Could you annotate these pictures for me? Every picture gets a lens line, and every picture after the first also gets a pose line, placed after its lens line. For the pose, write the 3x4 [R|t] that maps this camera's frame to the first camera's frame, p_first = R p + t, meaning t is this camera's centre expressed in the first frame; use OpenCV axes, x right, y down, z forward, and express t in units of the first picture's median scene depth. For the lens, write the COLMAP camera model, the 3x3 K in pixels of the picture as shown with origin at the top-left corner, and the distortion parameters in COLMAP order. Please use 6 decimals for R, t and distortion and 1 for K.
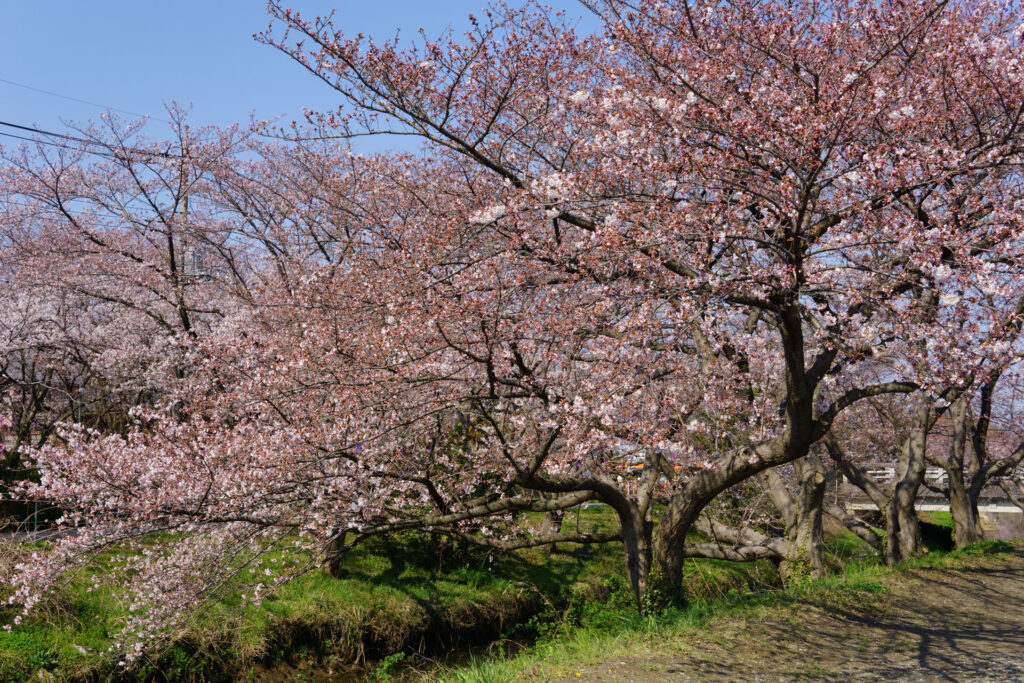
lens RADIAL K [[1339.1, 0, 504.0], [0, 1339.1, 340.0], [0, 0, 1]] dist [-0.015696, 0.105034]
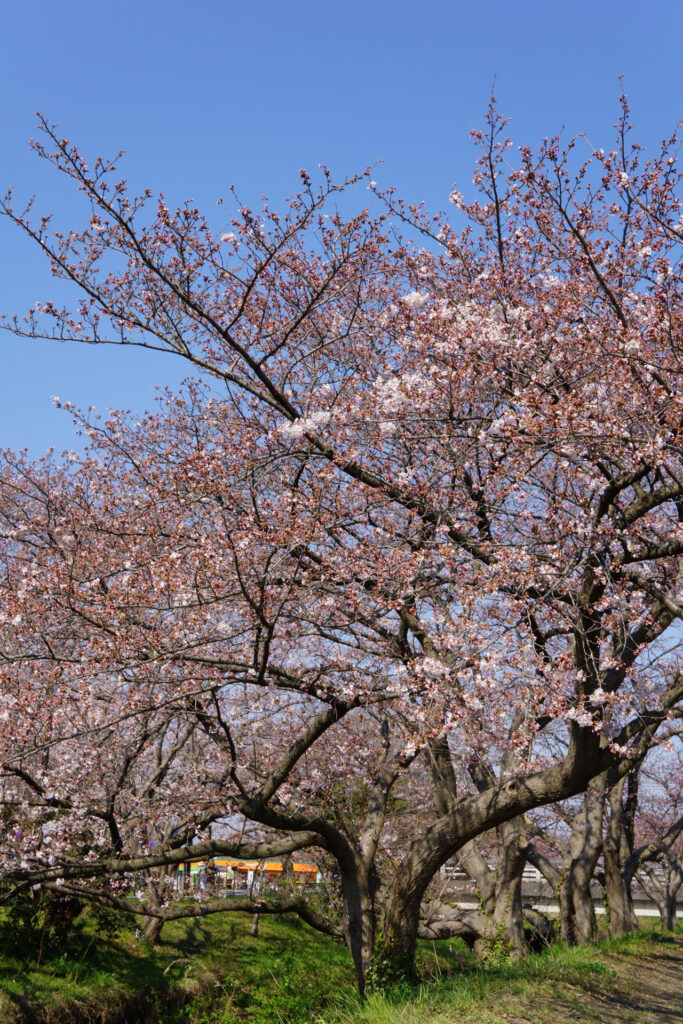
lens RADIAL K [[1339.1, 0, 341.5], [0, 1339.1, 512.0], [0, 0, 1]] dist [-0.015696, 0.105034]
pose [[0.978573, 0.075100, 0.191714, -0.068158], [-0.042102, 0.984419, -0.170722, 0.043565], [-0.201548, 0.158993, 0.966488, 0.129311]]
